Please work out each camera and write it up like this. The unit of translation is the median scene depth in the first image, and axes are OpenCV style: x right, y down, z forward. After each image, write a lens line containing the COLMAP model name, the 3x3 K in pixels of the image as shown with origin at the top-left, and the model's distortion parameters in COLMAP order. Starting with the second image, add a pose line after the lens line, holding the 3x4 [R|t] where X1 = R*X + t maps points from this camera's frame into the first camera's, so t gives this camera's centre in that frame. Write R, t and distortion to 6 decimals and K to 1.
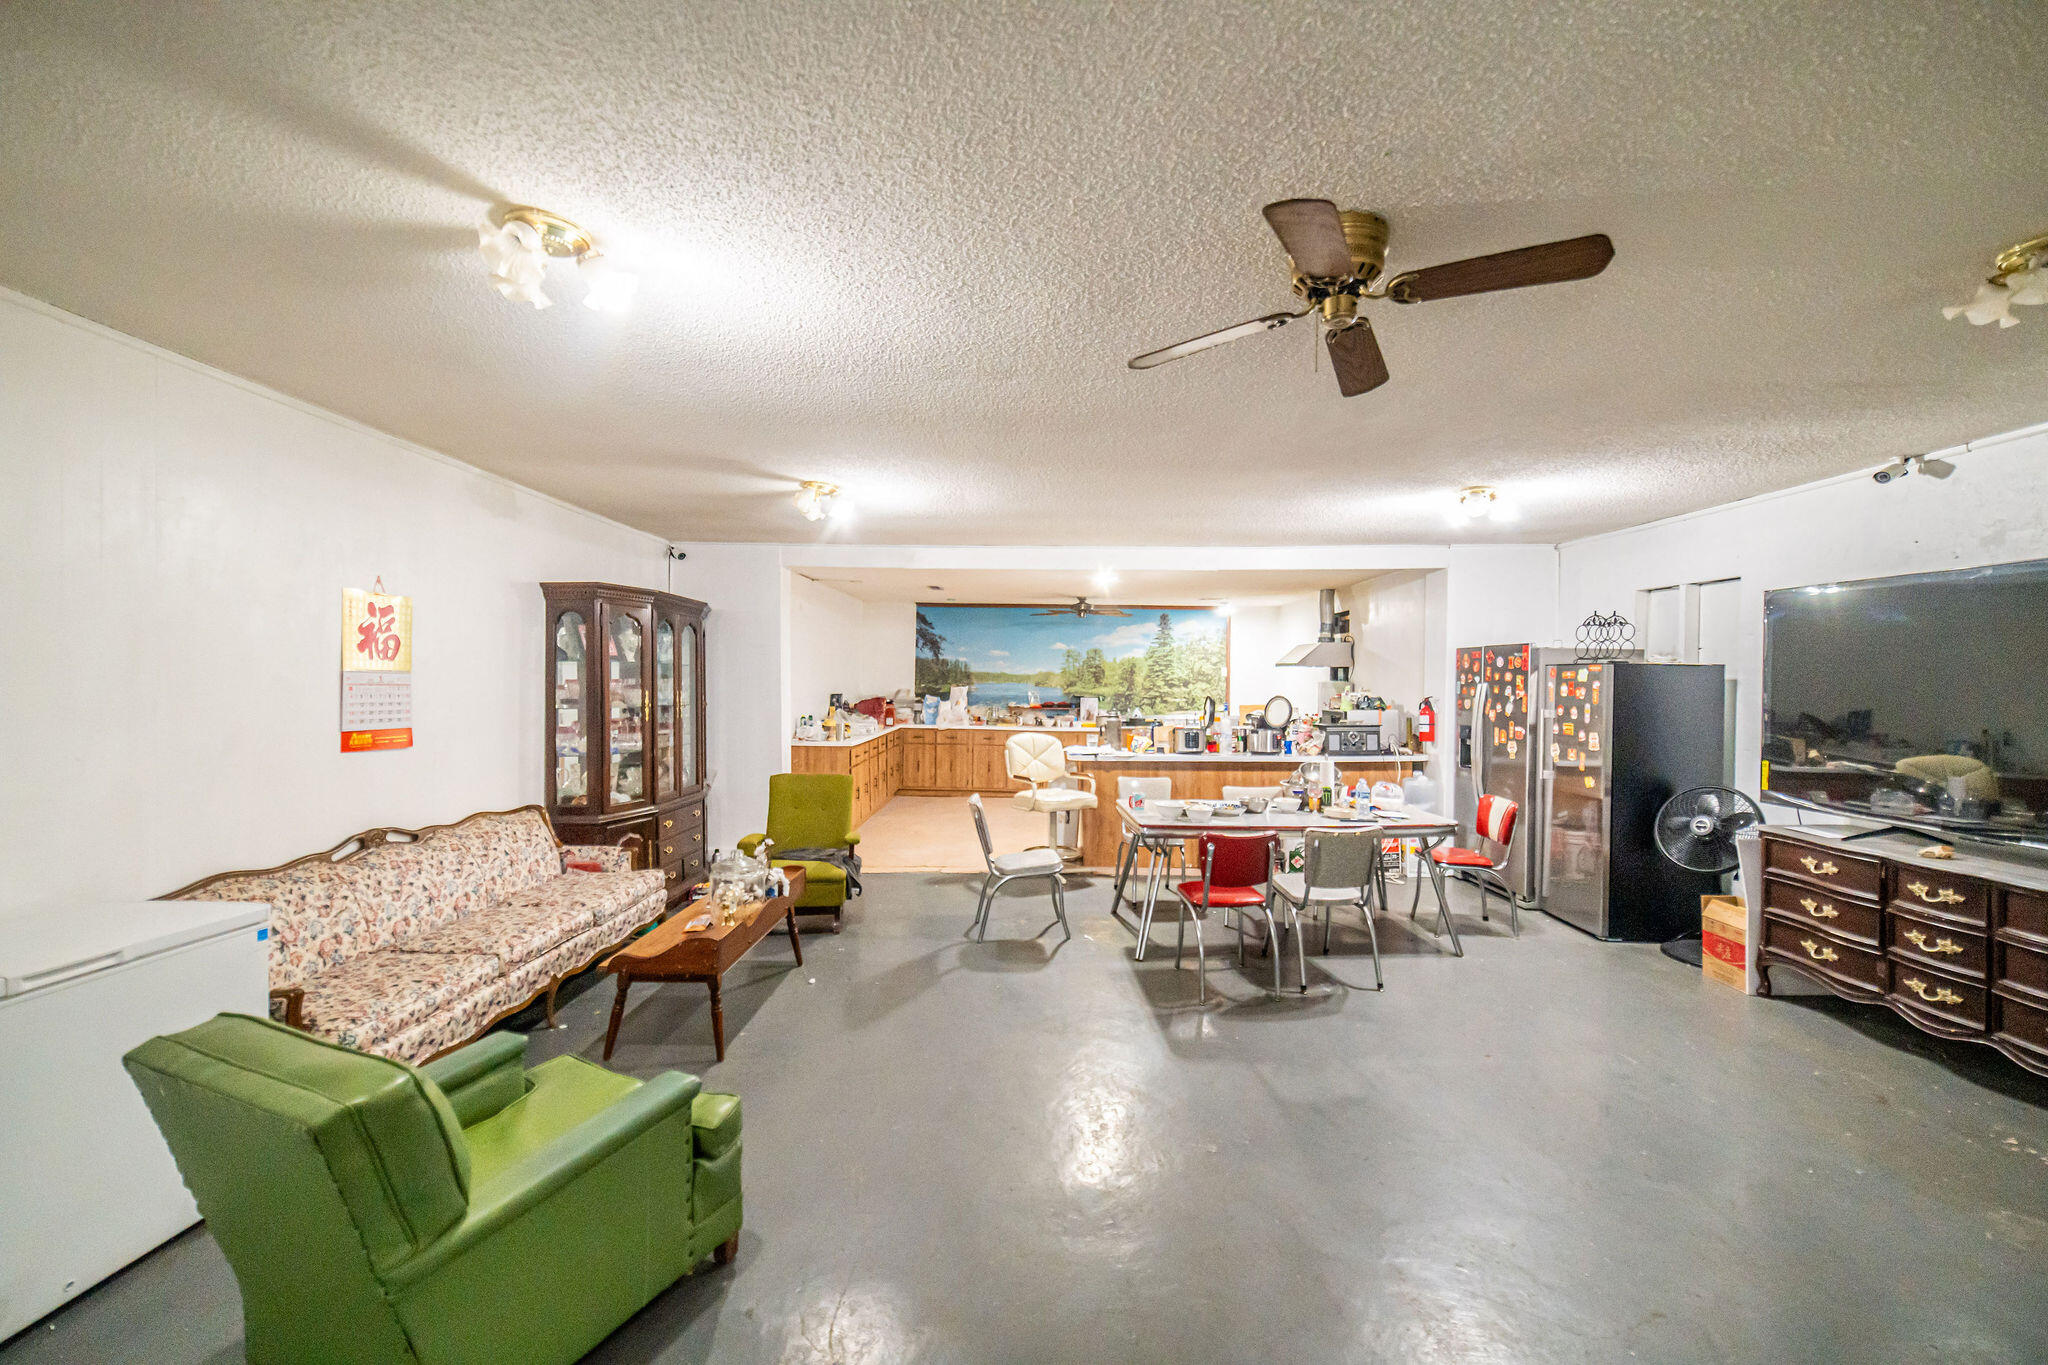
lens RADIAL K [[819.3, 0, 1036.5], [0, 819.3, 682.0], [0, 0, 1]] dist [-0.000323, -0.000109]
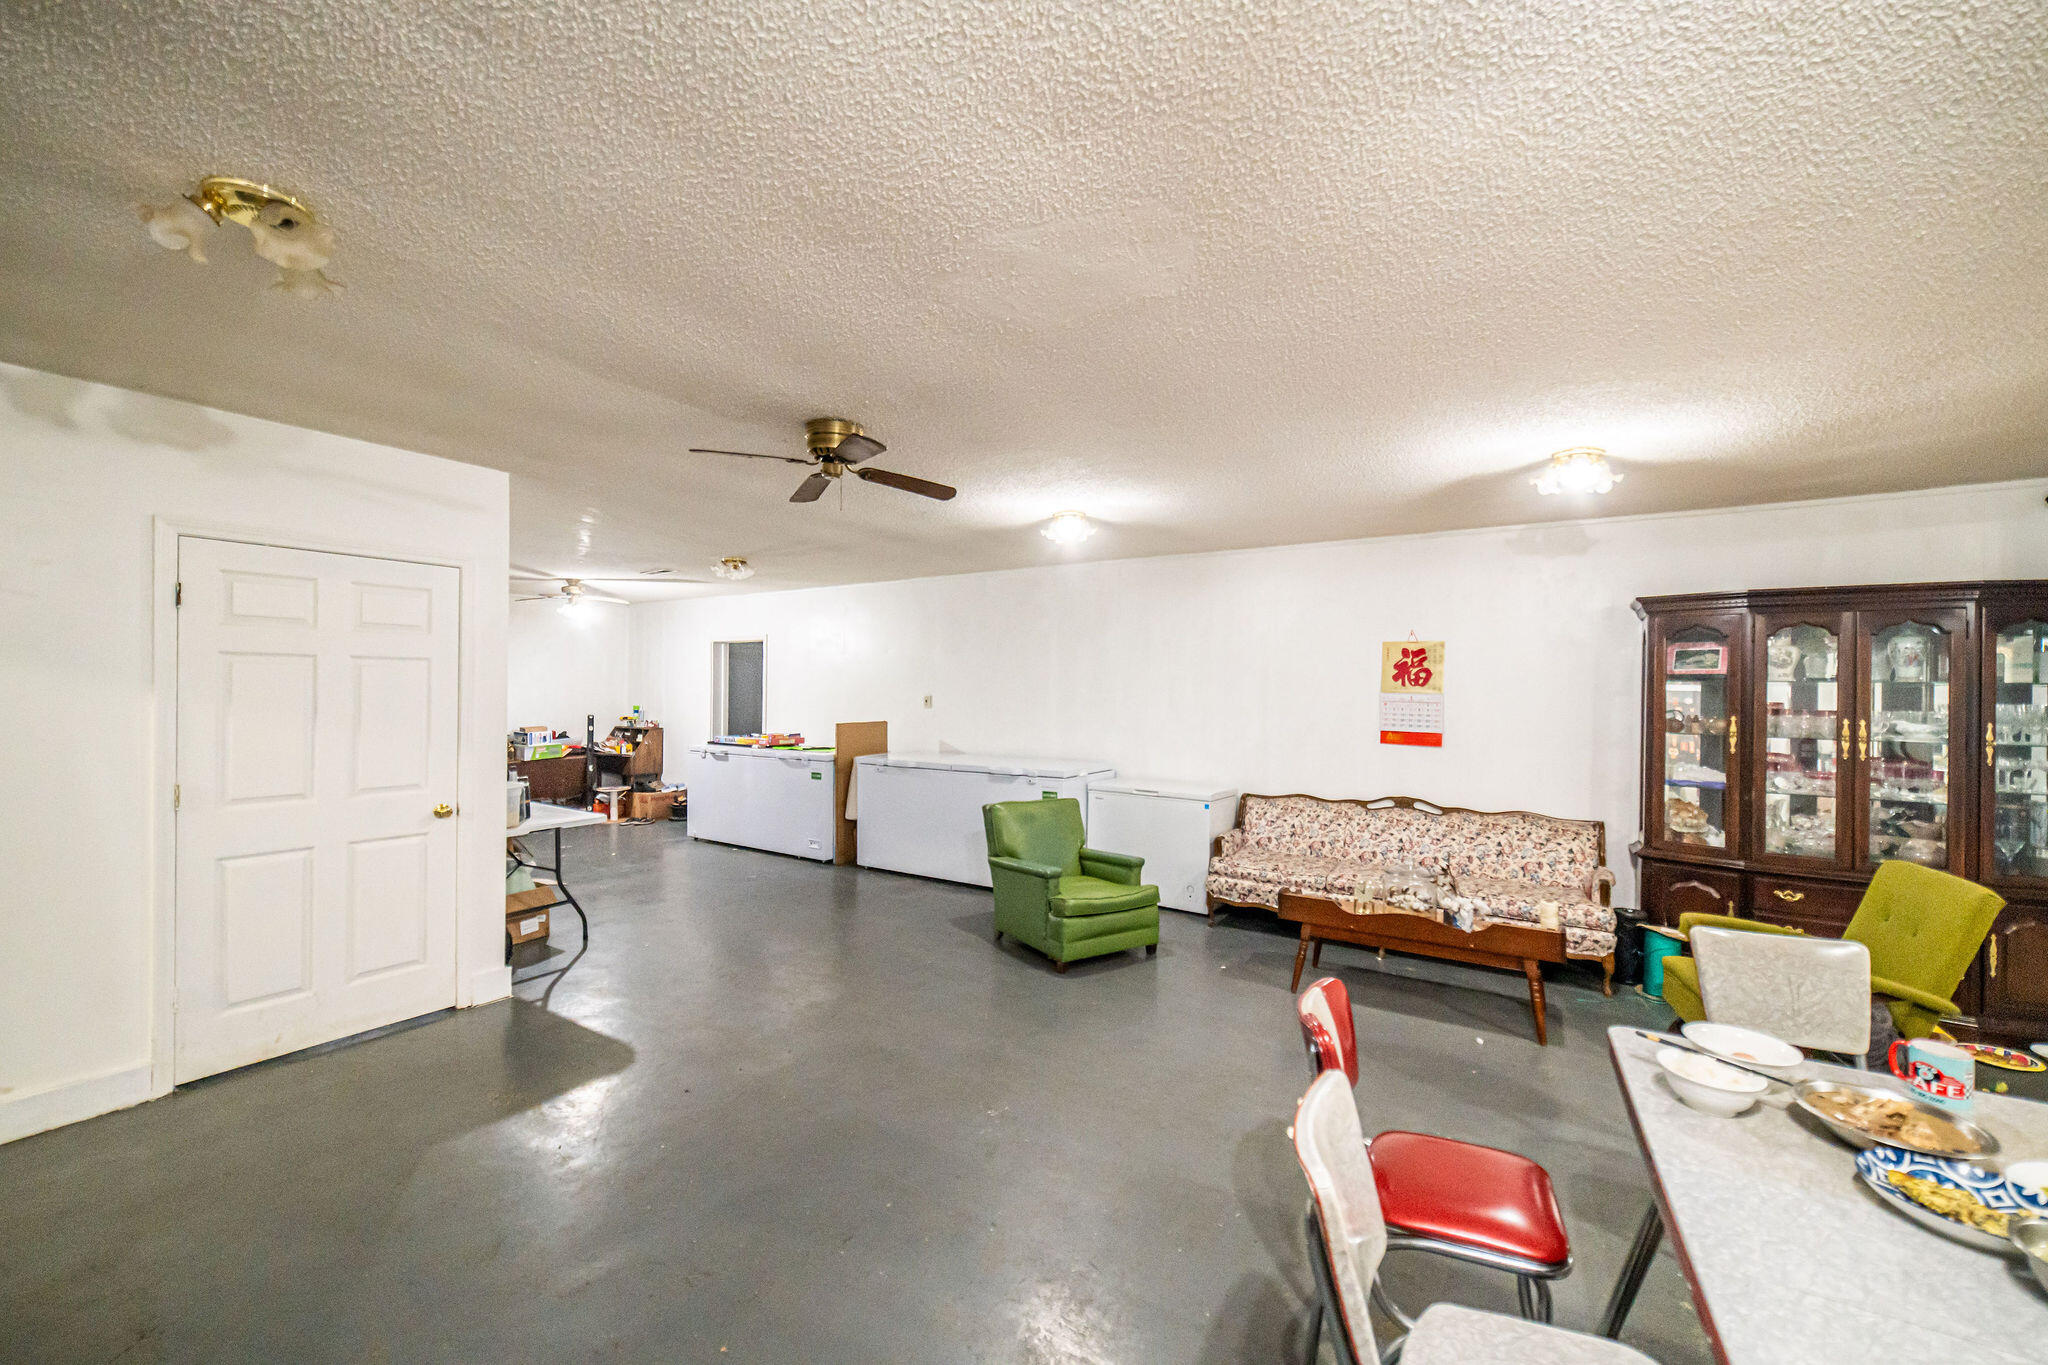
lens RADIAL K [[819.3, 0, 1029.9], [0, 819.3, 700.1], [0, 0, 1]] dist [-0.000323, -0.000109]
pose [[-0.545954, -0.006539, -0.837790, 0.273035], [-0.017204, 0.999846, 0.003408, 0.002111], [0.837639, 0.016273, -0.545982, 0.400012]]
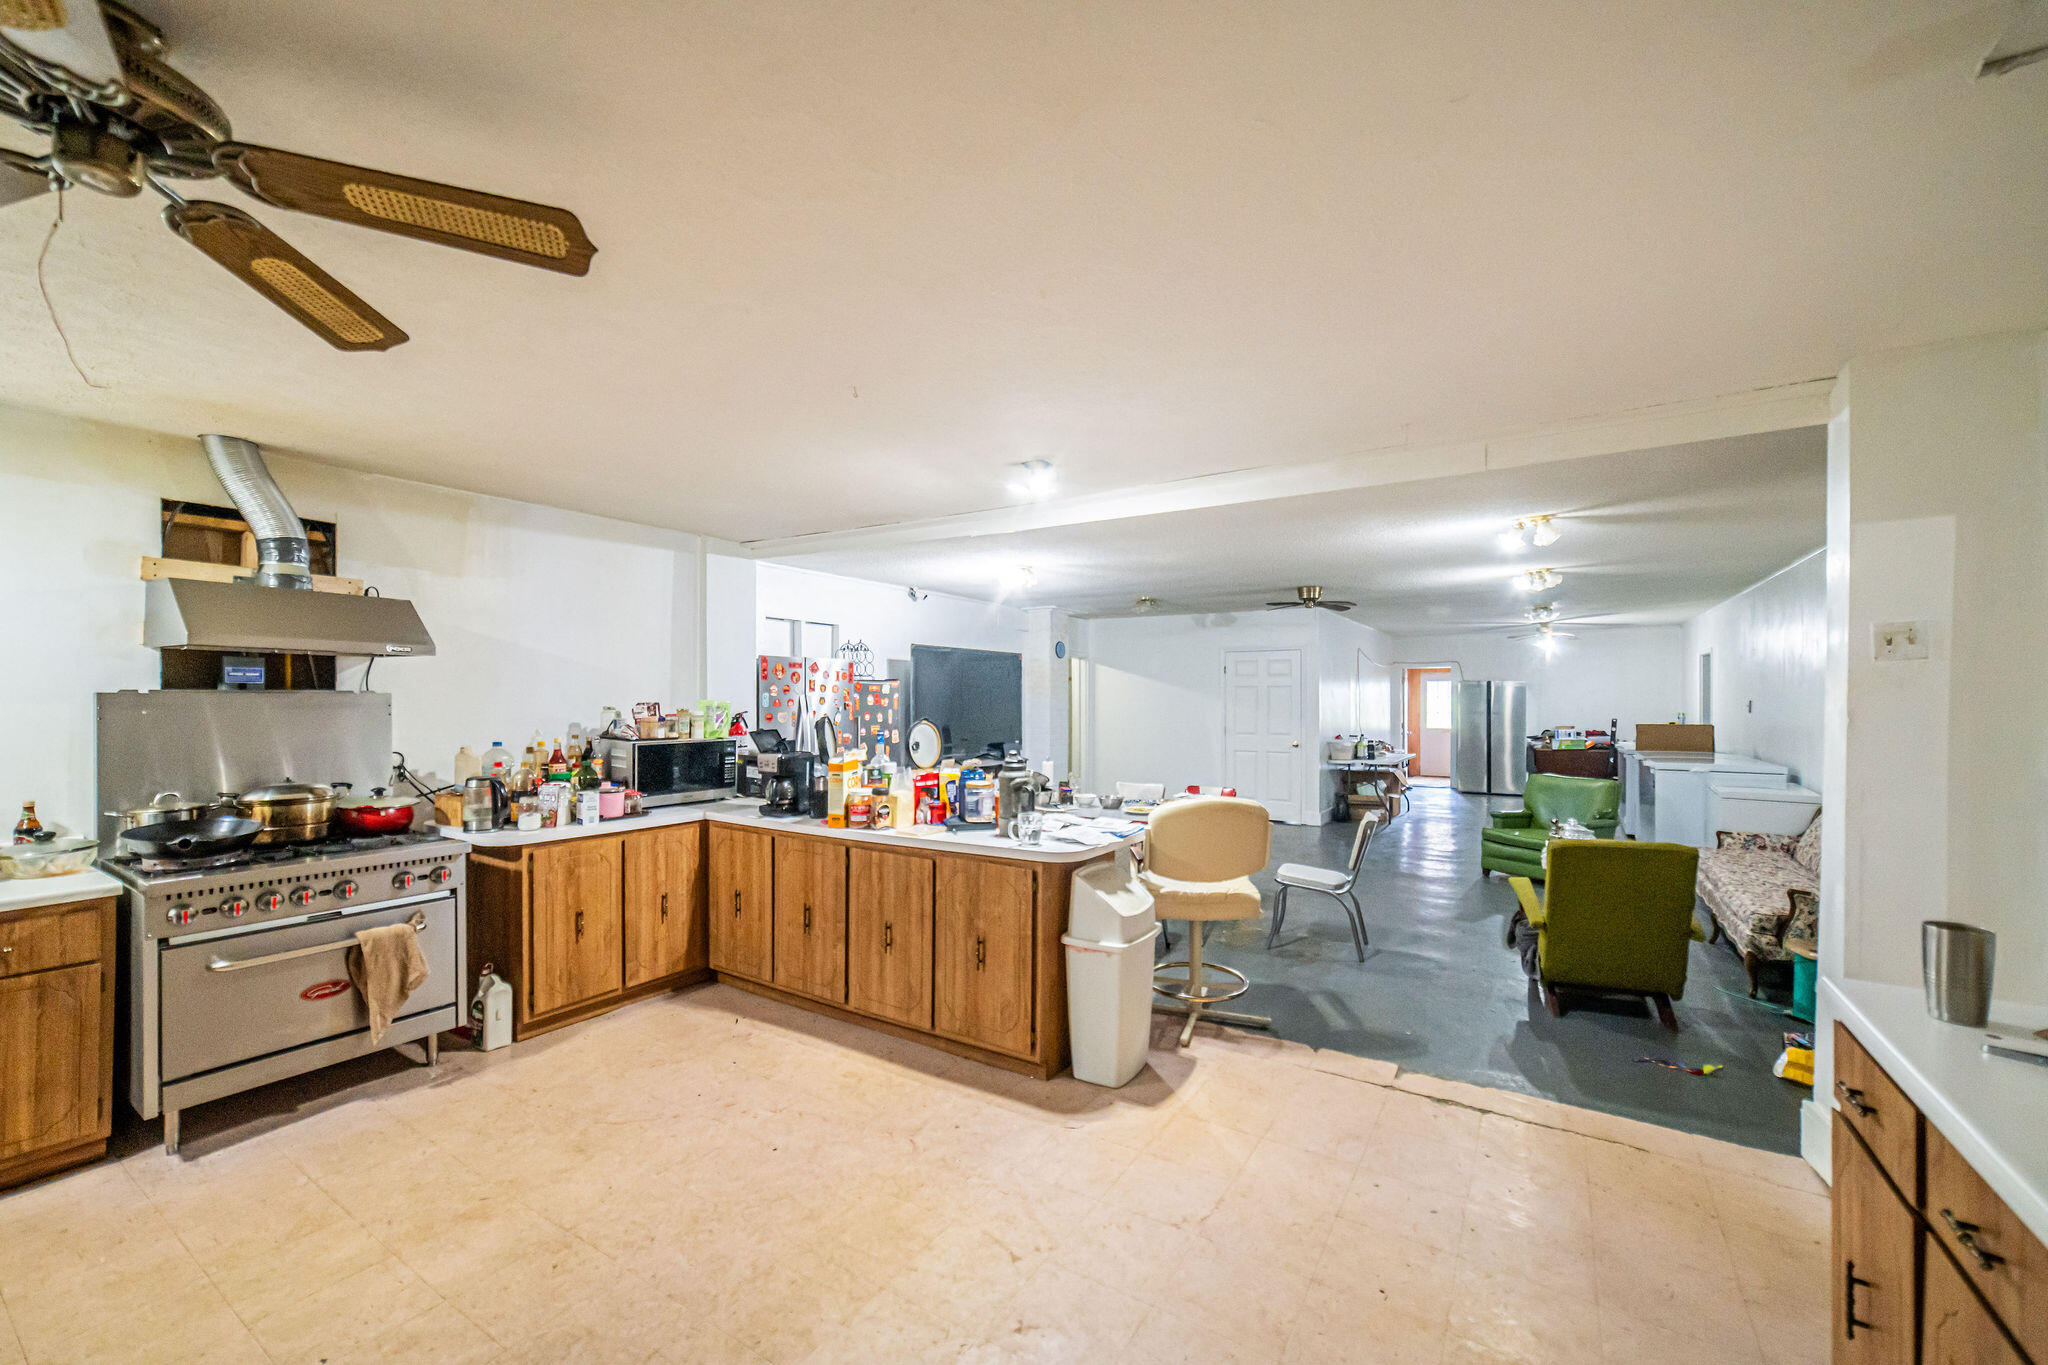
lens RADIAL K [[819.3, 0, 1014.0], [0, 819.3, 695.5], [0, 0, 1]] dist [-0.000323, -0.000109]
pose [[-0.837542, -0.008117, 0.546313, -0.113816], [-0.007085, 0.999967, 0.003996, -0.001854], [-0.546327, -0.000524, -0.837572, 0.912849]]
